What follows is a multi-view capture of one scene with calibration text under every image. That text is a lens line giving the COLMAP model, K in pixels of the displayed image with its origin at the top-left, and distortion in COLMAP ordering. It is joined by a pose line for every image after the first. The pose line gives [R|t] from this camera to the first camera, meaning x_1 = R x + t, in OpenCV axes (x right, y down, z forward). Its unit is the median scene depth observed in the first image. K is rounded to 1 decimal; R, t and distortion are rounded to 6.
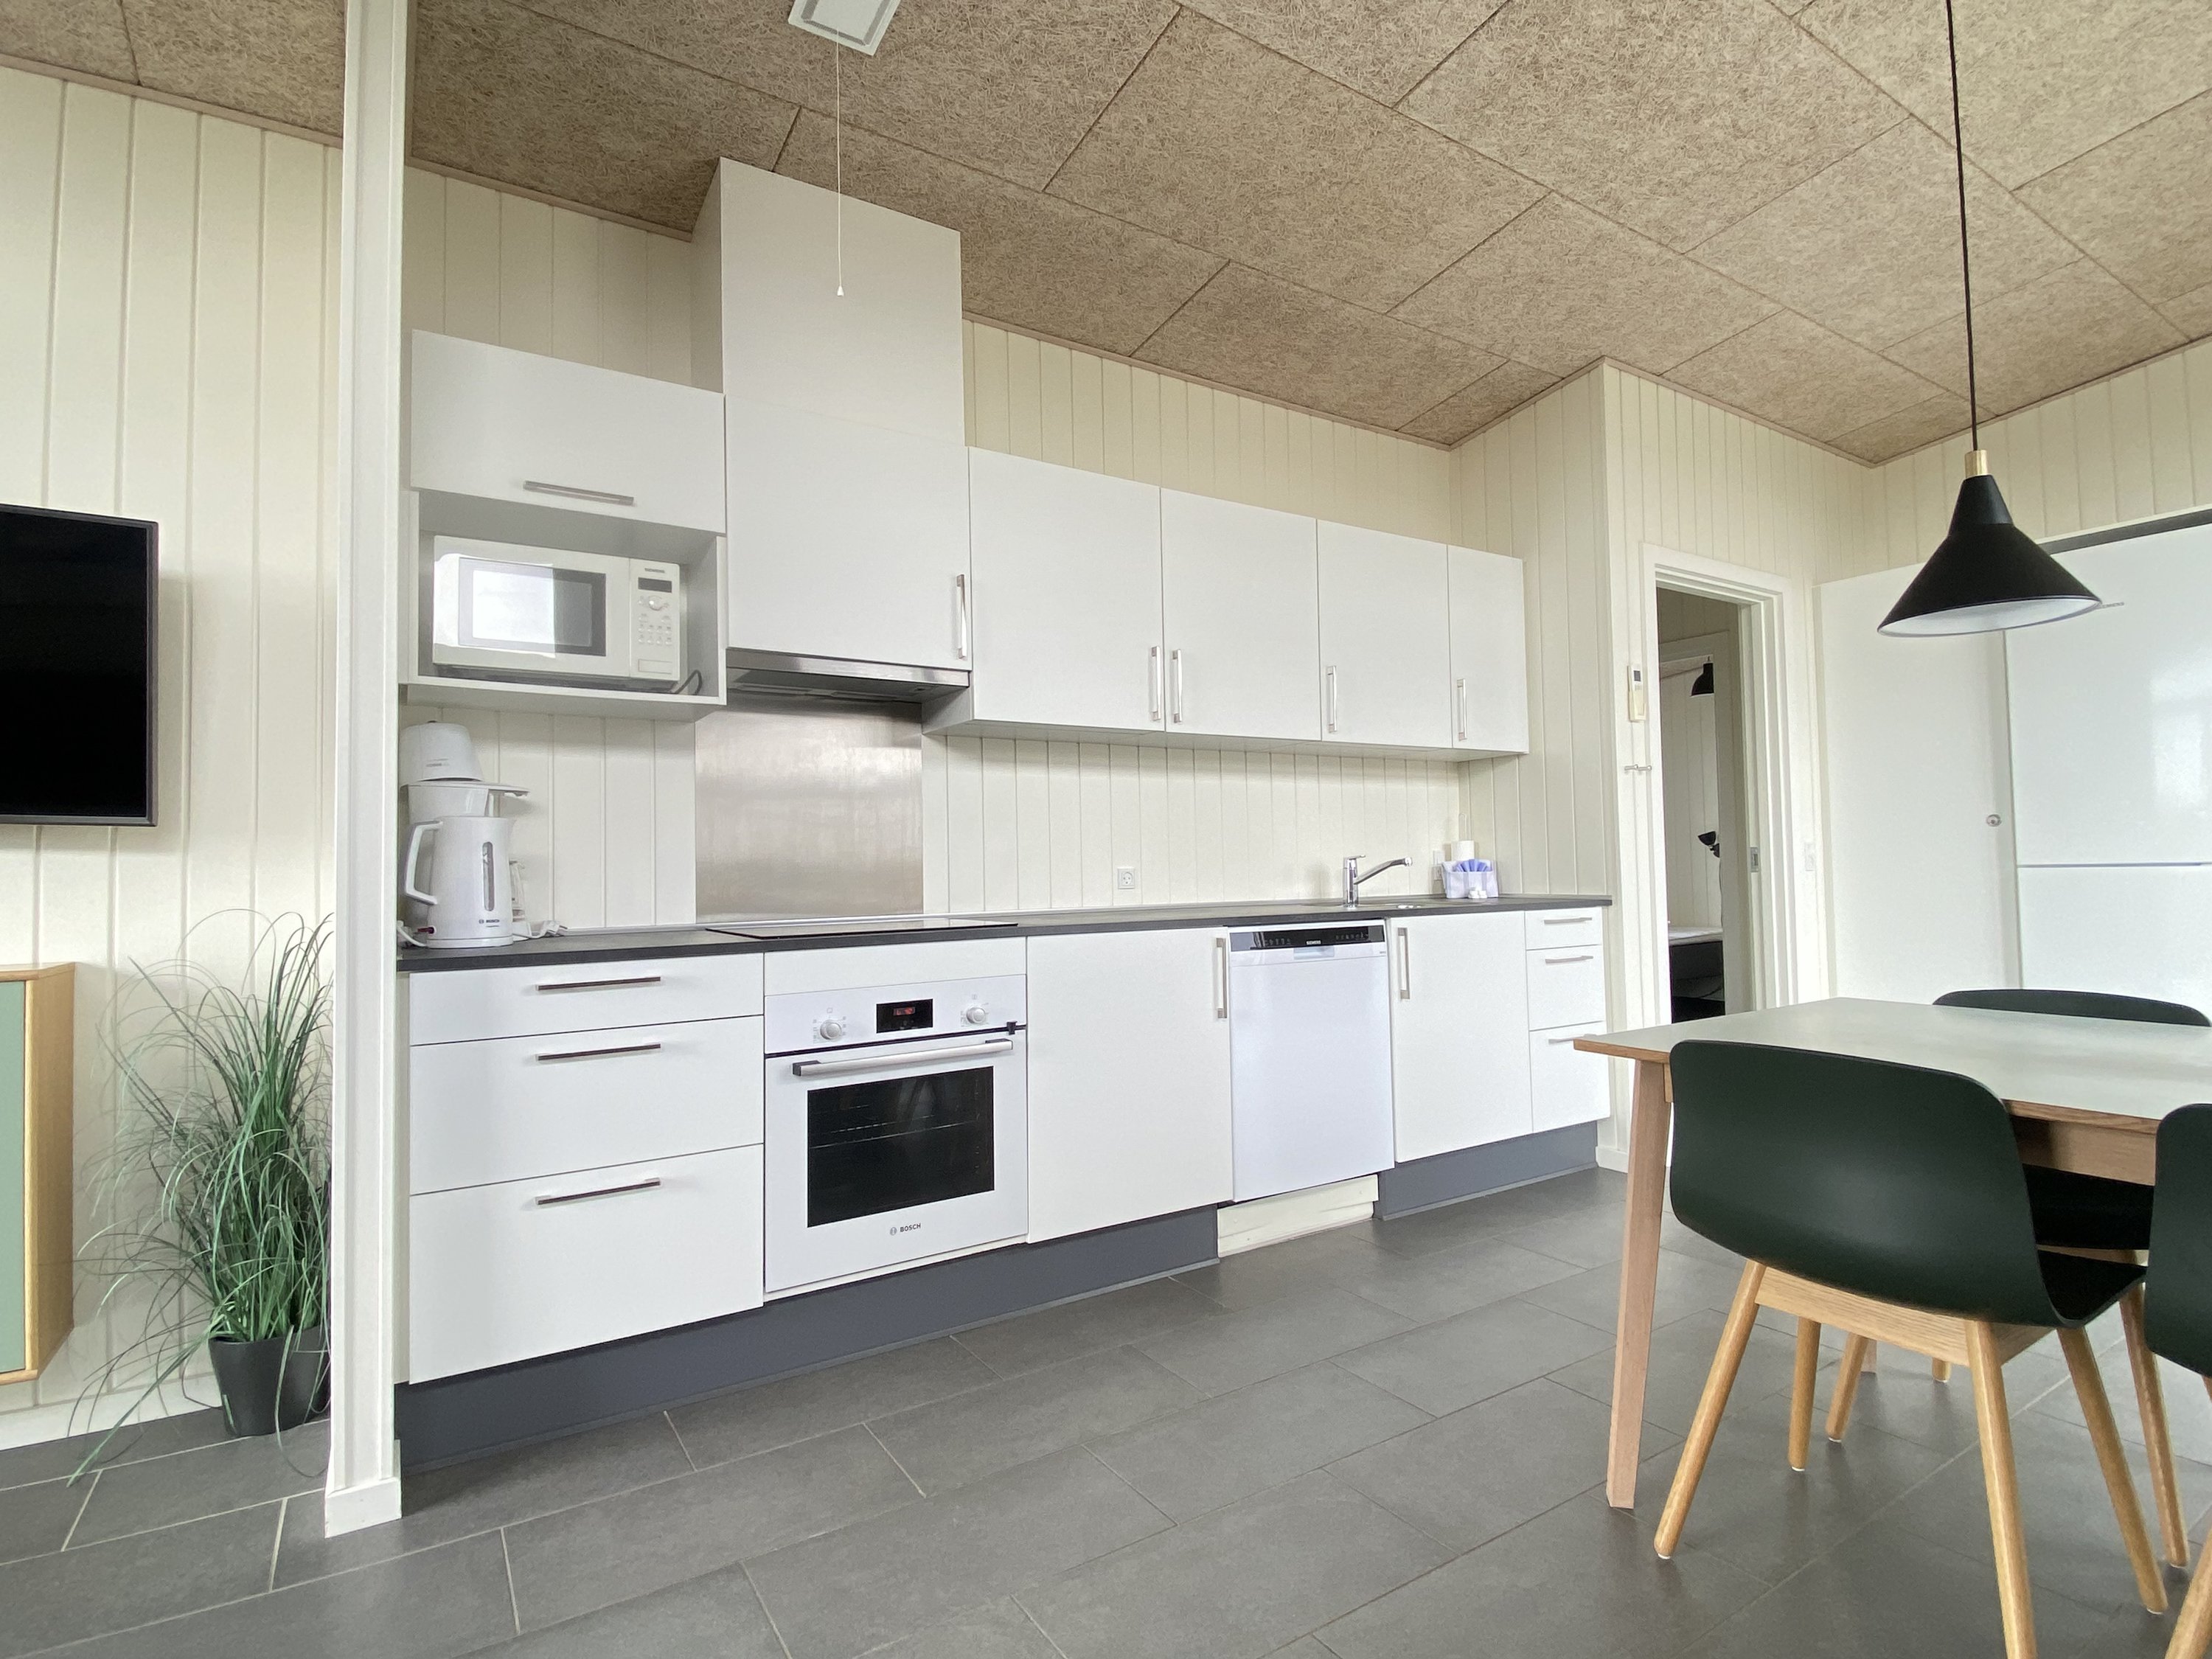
lens RADIAL K [[1165.5, 0, 1106.0], [0, 1165.5, 829.5], [0, 0, 1]] dist [0.028973, -0.000209]
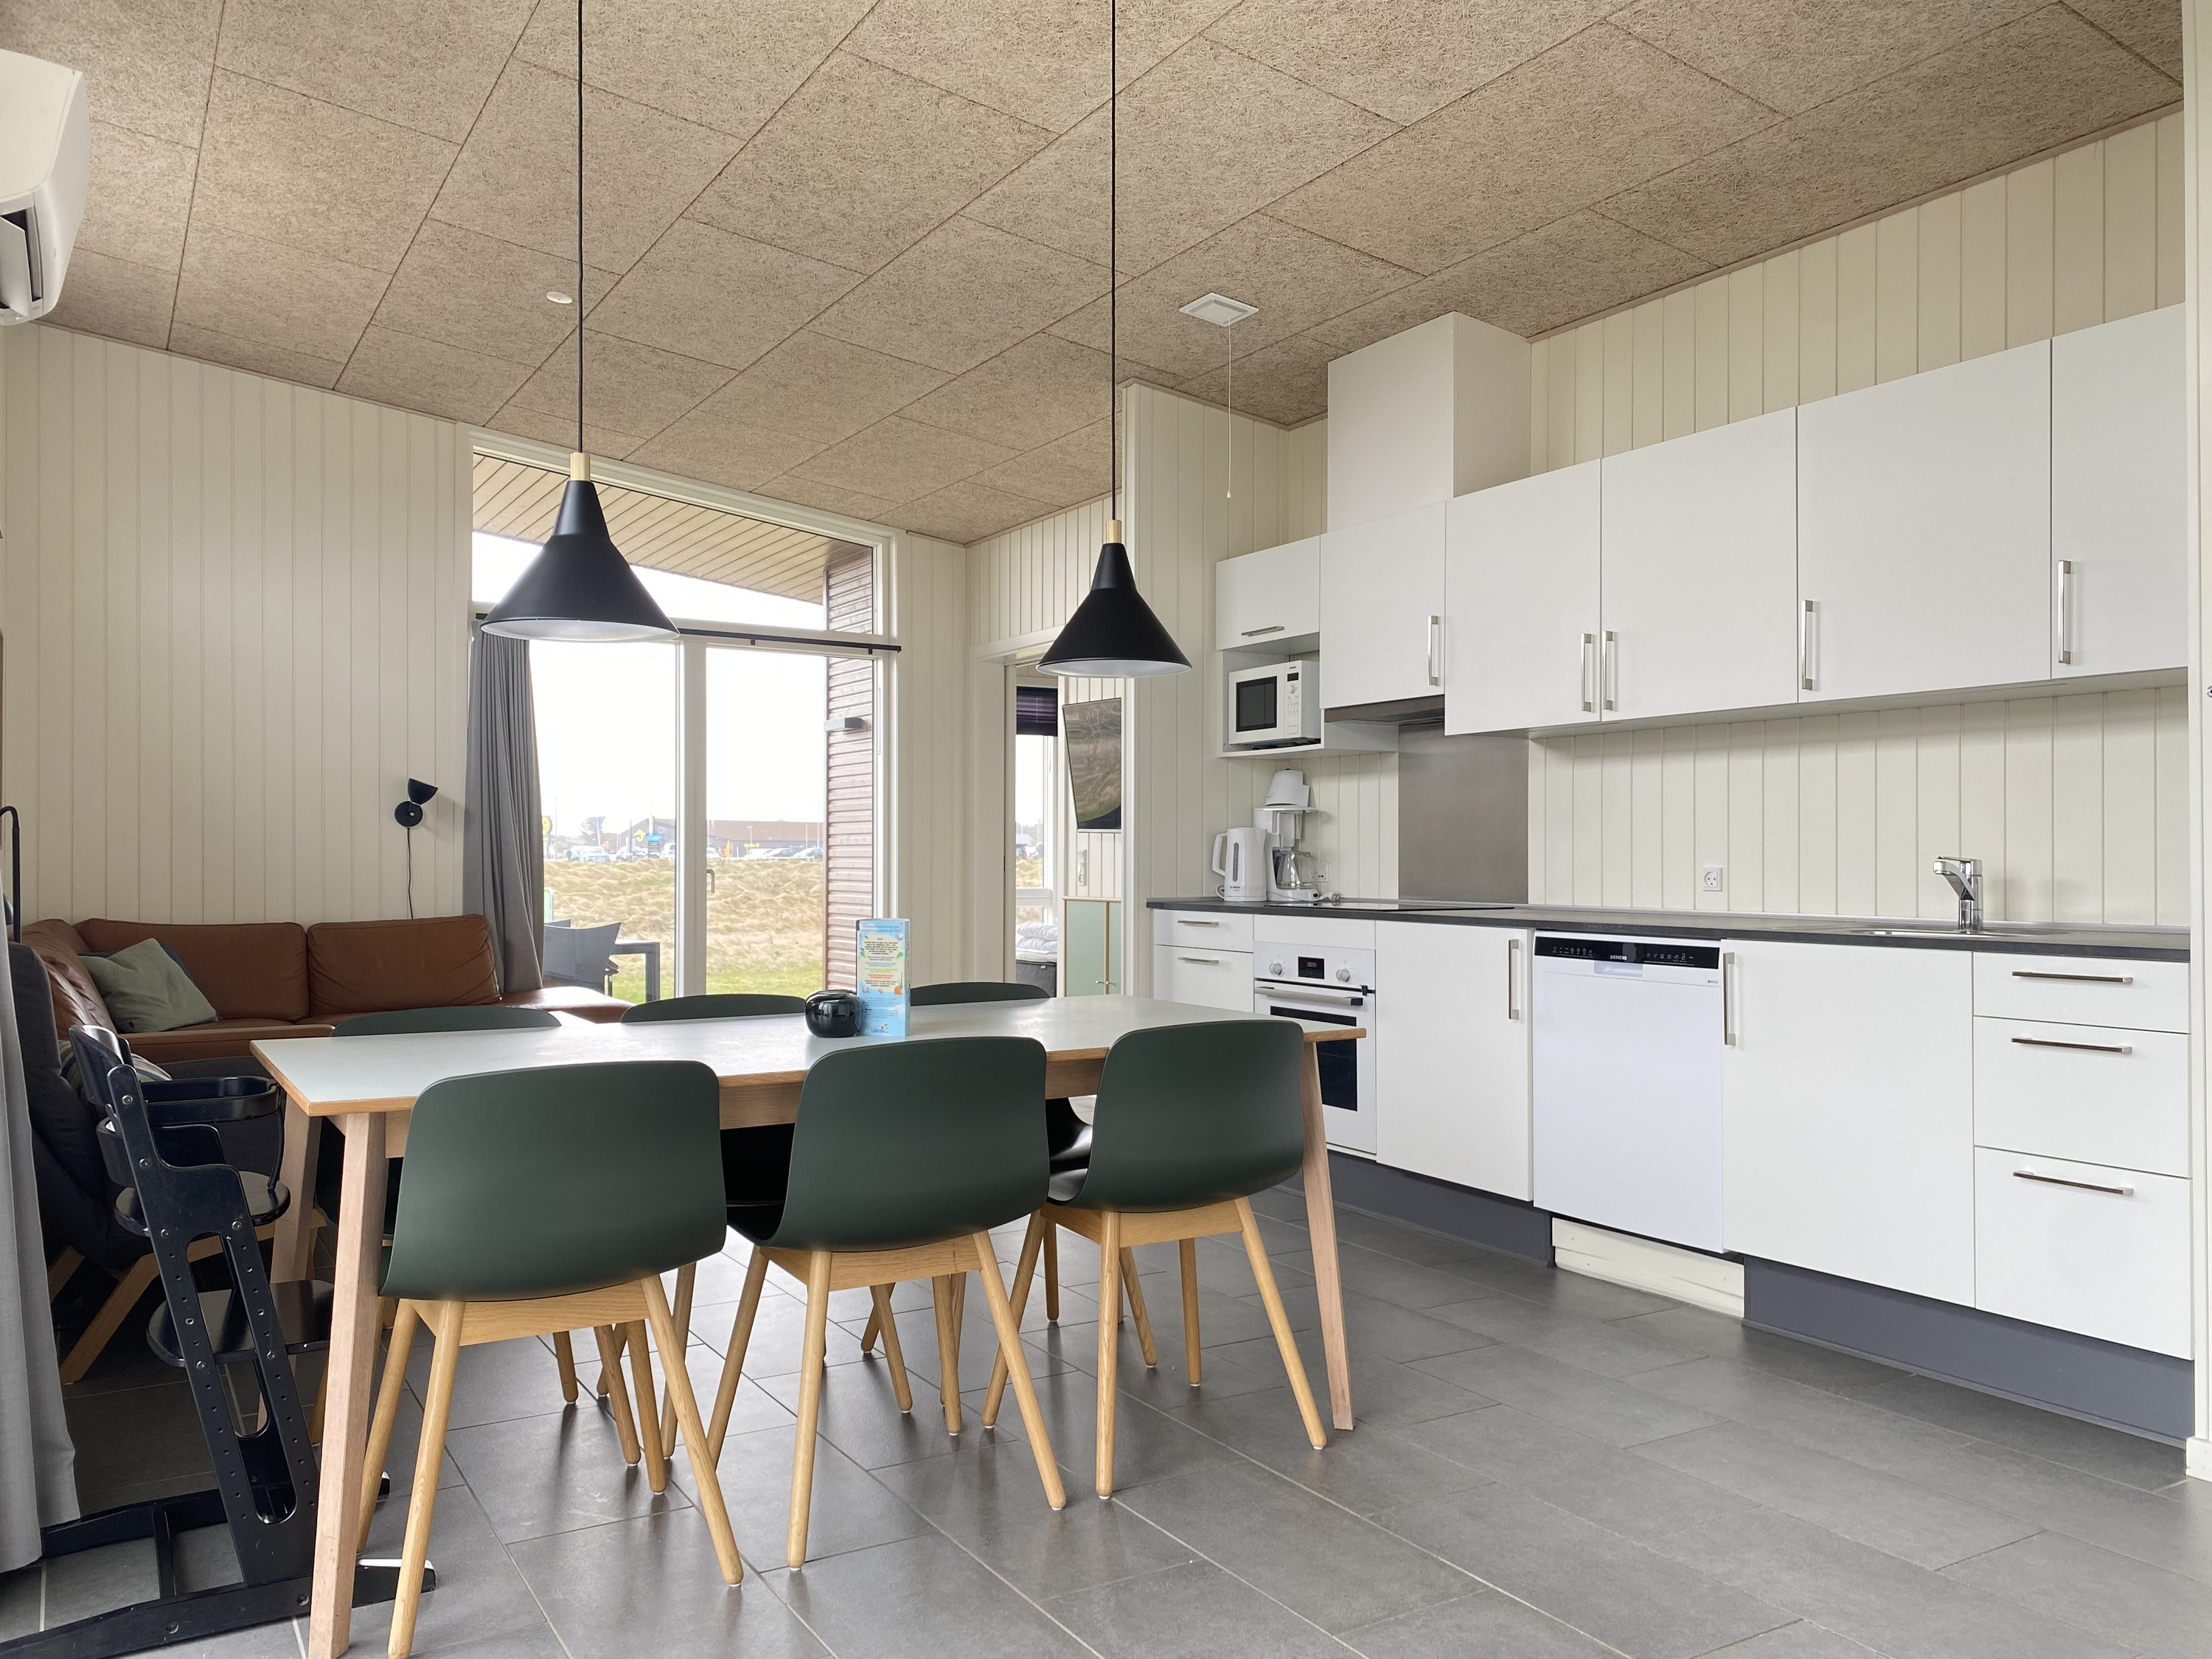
lens RADIAL K [[1680.3, 0, 1094.1], [0, 1680.3, 853.7], [0, 0, 1]] dist [0.057640, -0.006321]
pose [[-0.078912, 0.024622, -0.996577, 1.651130], [0.048082, 0.998625, 0.020865, -0.029627], [0.995721, -0.046271, -0.079987, 0.799821]]
